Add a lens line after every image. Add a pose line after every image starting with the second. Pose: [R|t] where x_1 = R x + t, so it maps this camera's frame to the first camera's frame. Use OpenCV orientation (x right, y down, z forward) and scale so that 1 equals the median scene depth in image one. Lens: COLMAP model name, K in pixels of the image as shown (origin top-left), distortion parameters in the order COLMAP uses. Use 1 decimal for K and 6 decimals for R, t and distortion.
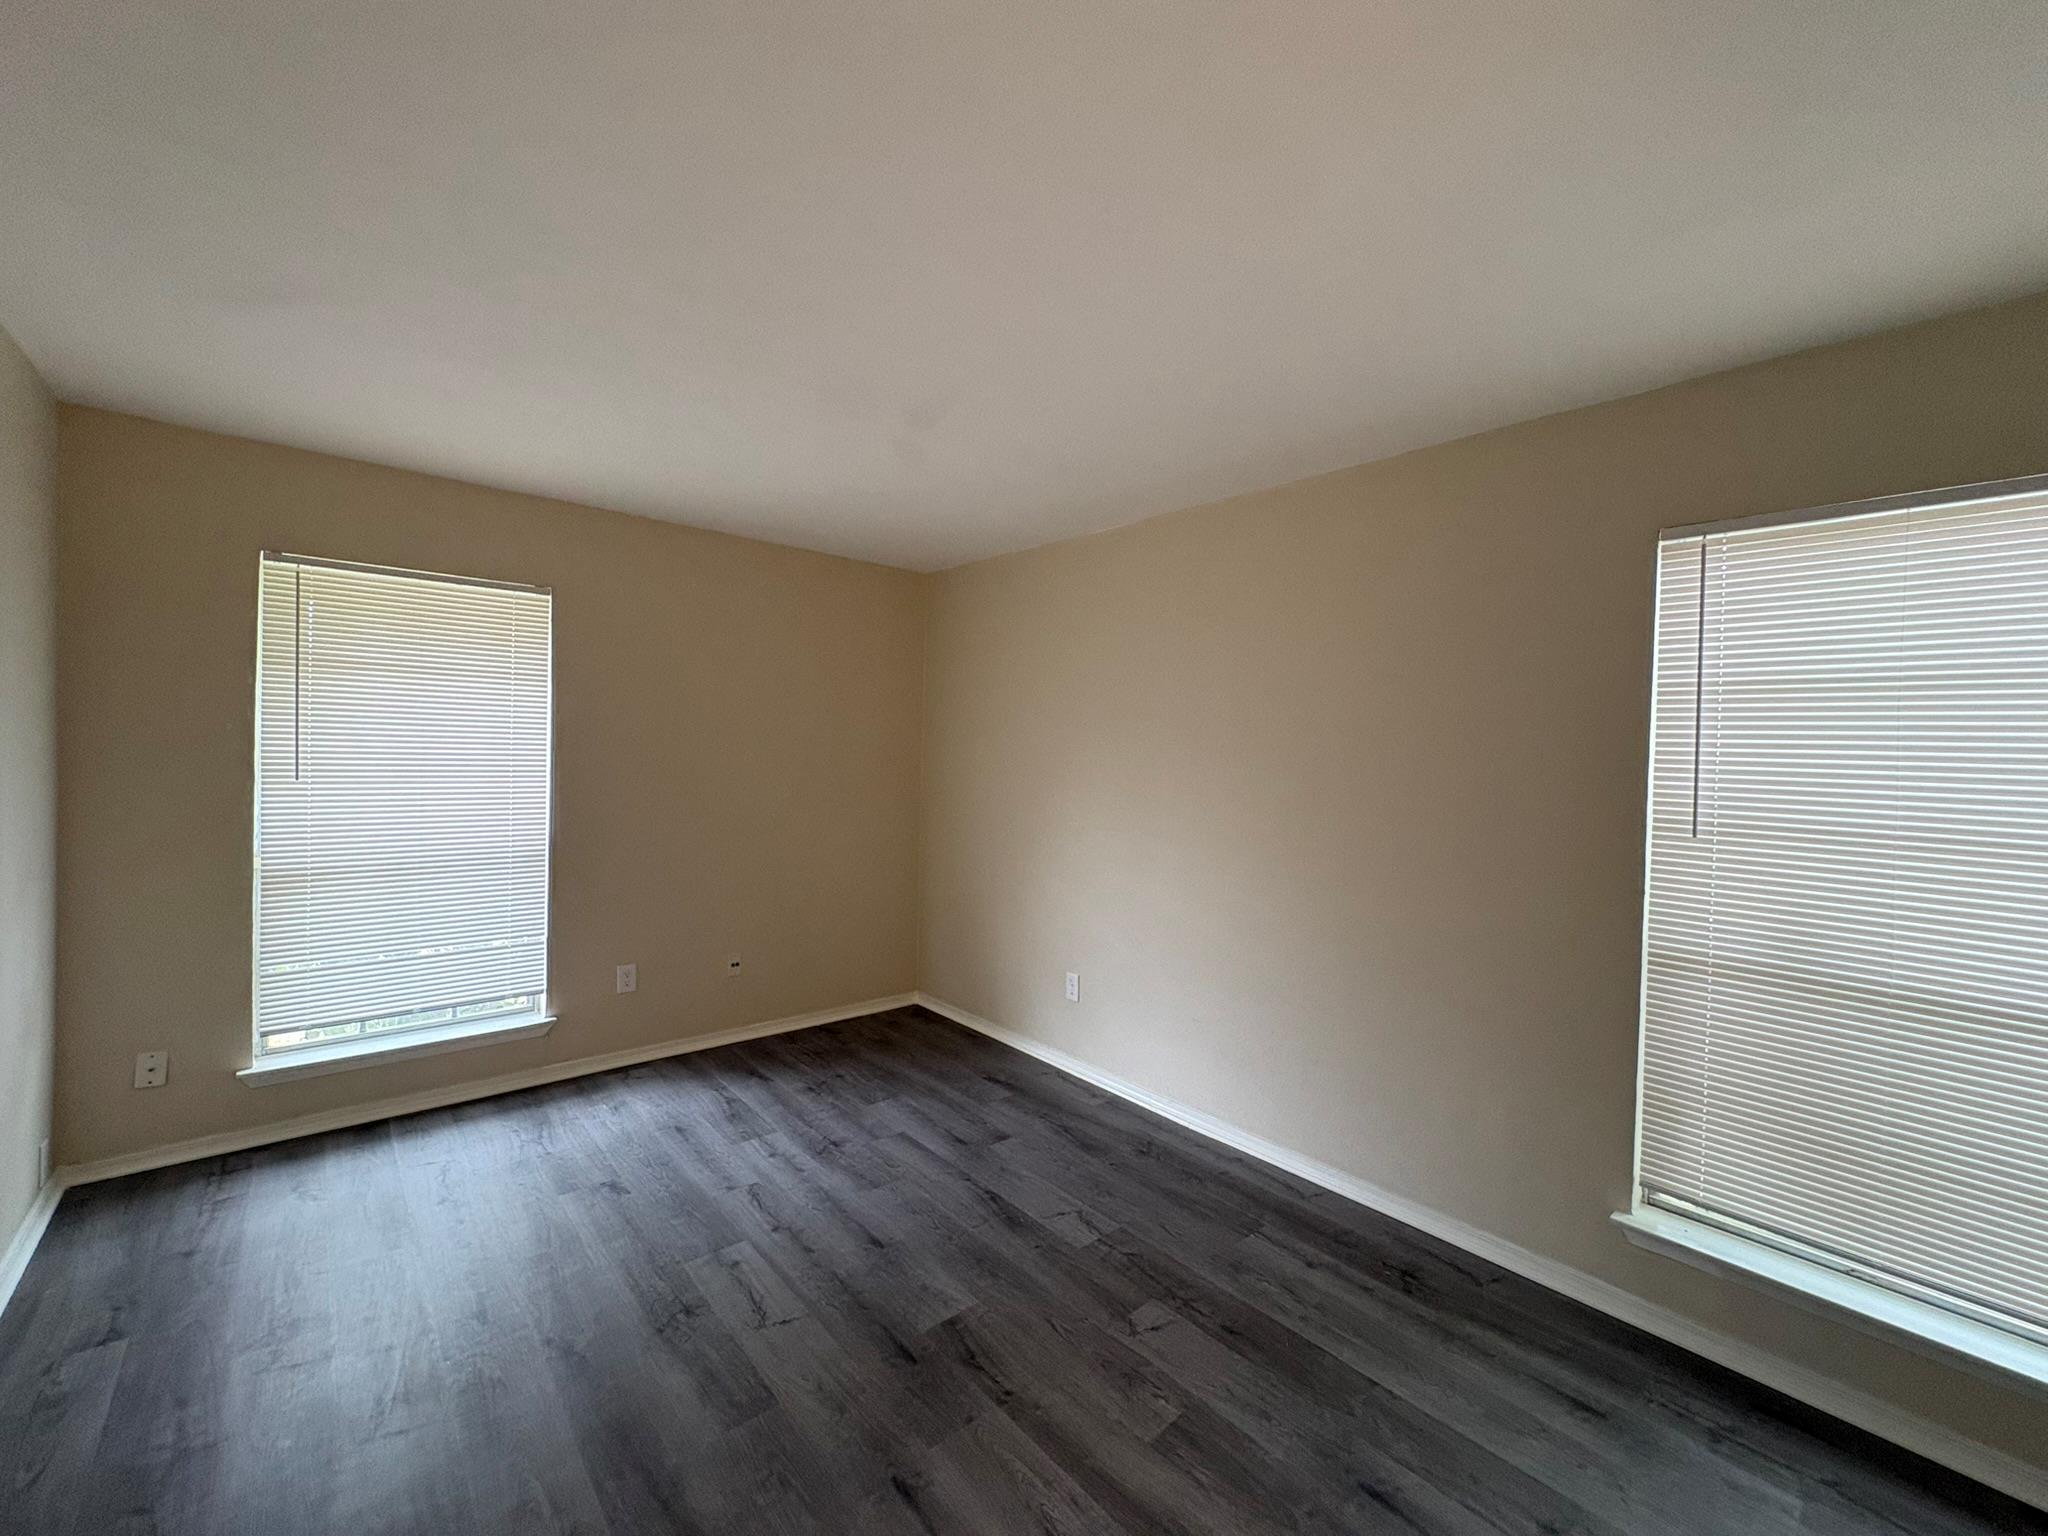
lens RADIAL K [[815.7, 0, 1024.0], [0, 815.7, 768.0], [0, 0, 1]] dist [0.002295, -0.000009]
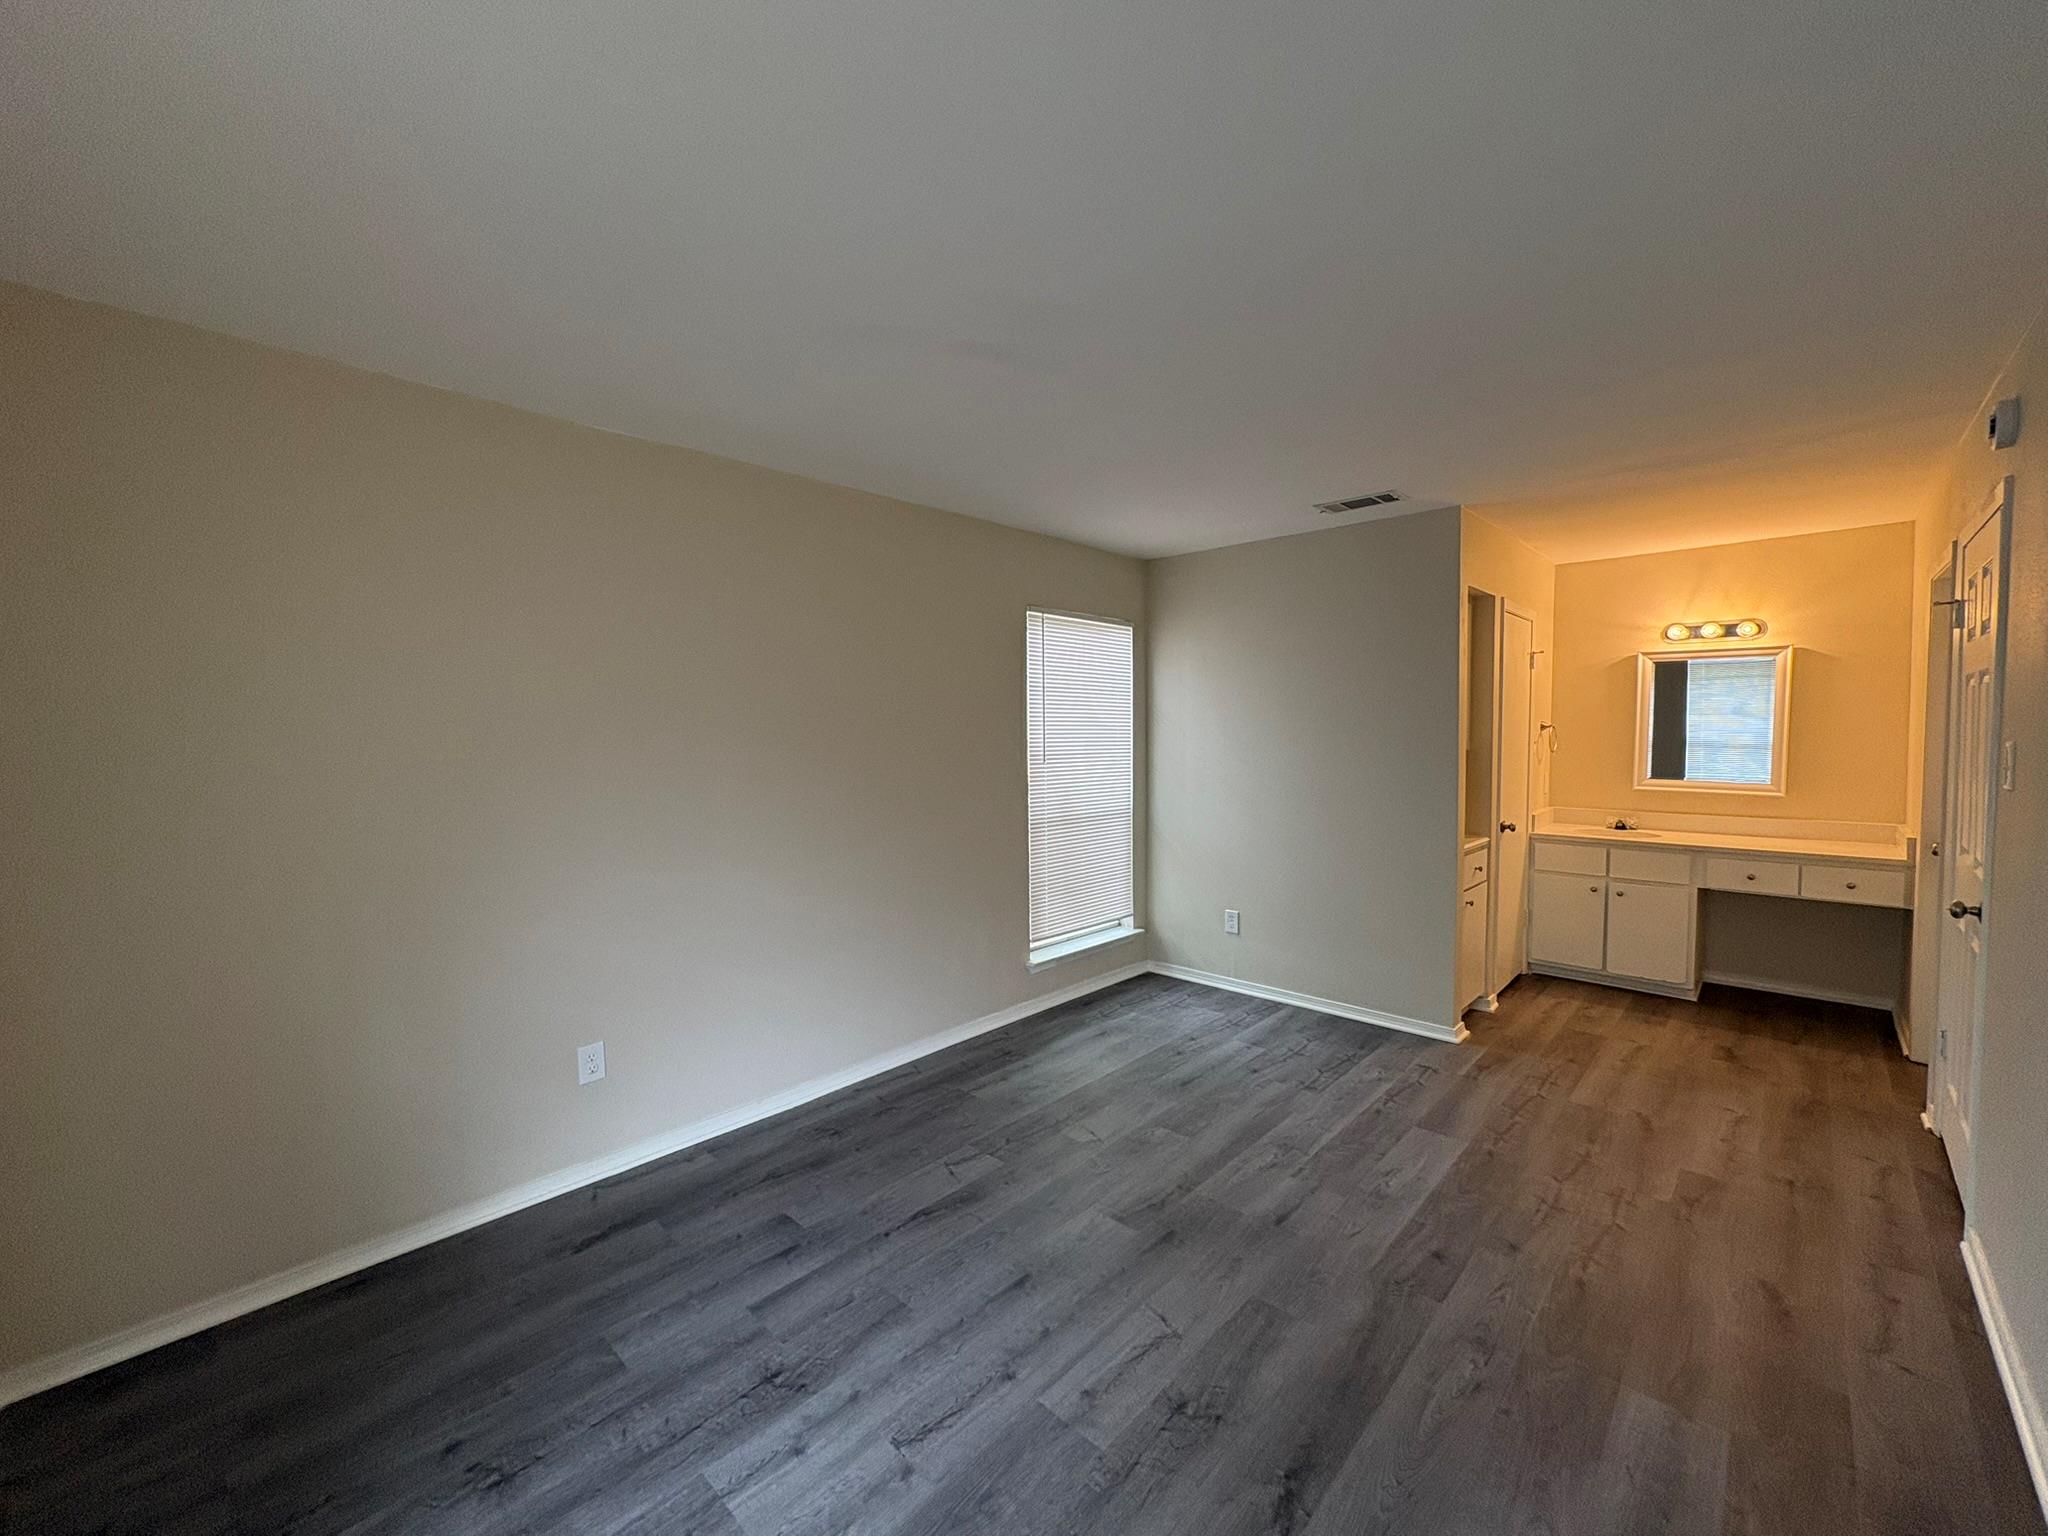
lens RADIAL K [[815.7, 0, 1024.0], [0, 815.7, 768.0], [0, 0, 1]] dist [0.002295, -0.000009]
pose [[-0.089546, -0.076480, 0.993042, -0.826534], [0.025580, 0.996542, 0.079056, -0.042910], [-0.995654, 0.032481, -0.087280, 0.847603]]
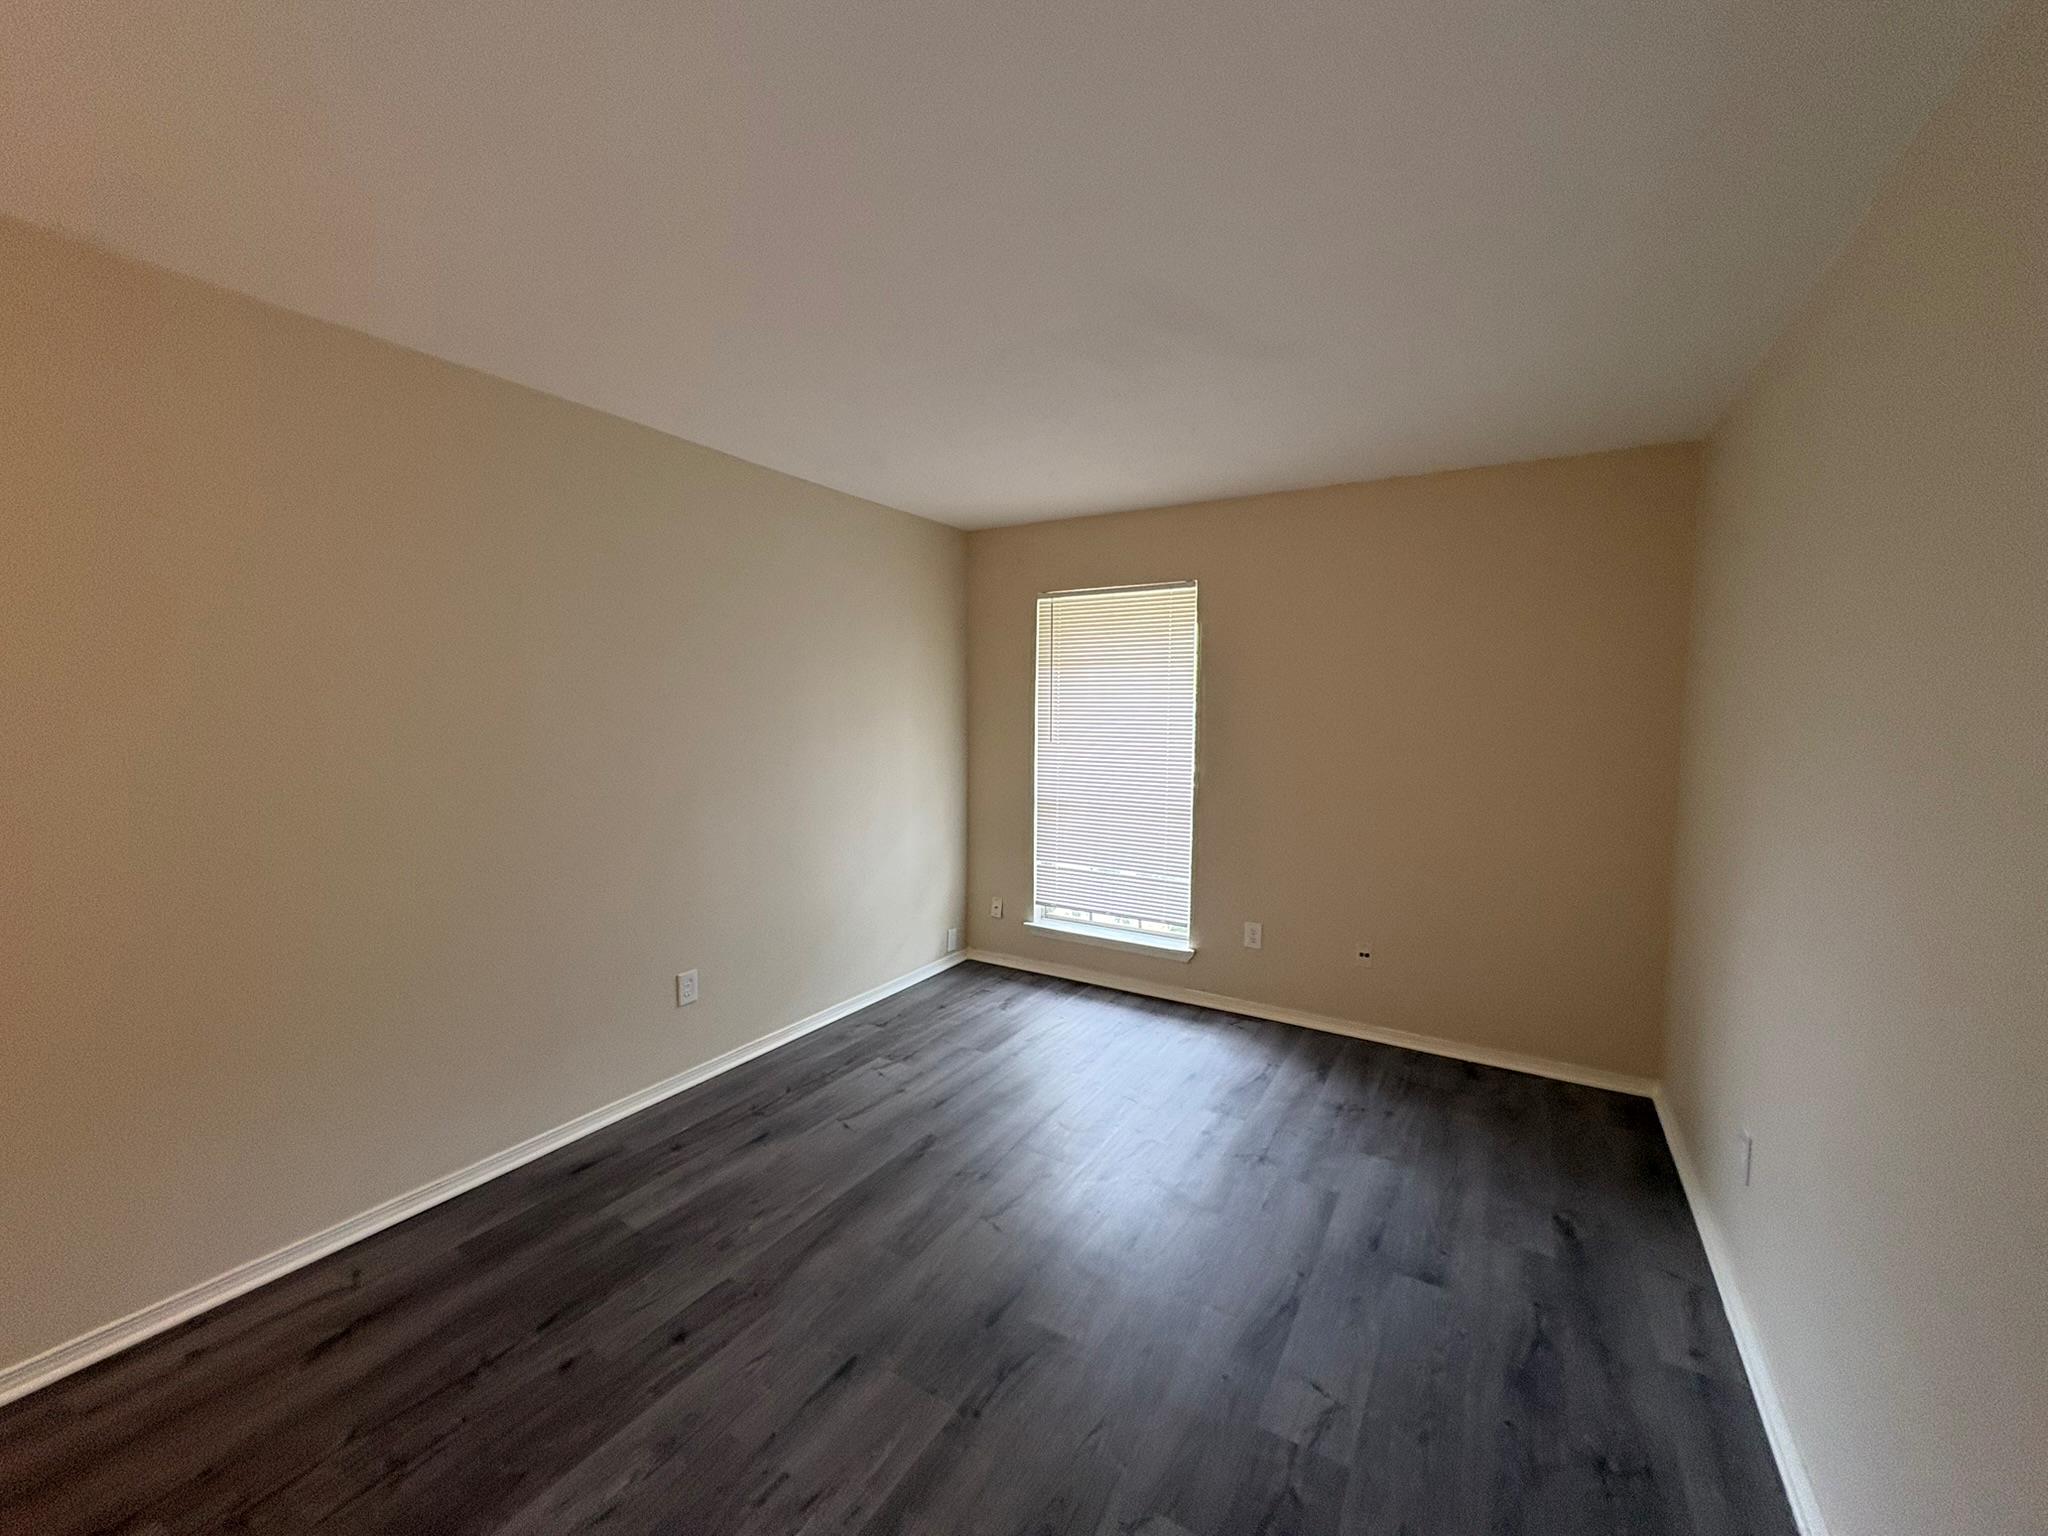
lens RADIAL K [[817.5, 0, 1028.1], [0, 817.5, 774.2], [0, 0, 1]] dist [0.000654, 0.000171]
pose [[0.304523, 0.054091, -0.950968, 0.518391], [-0.018382, 0.998534, 0.050911, -0.000813], [0.952328, 0.001977, 0.305071, 0.480041]]
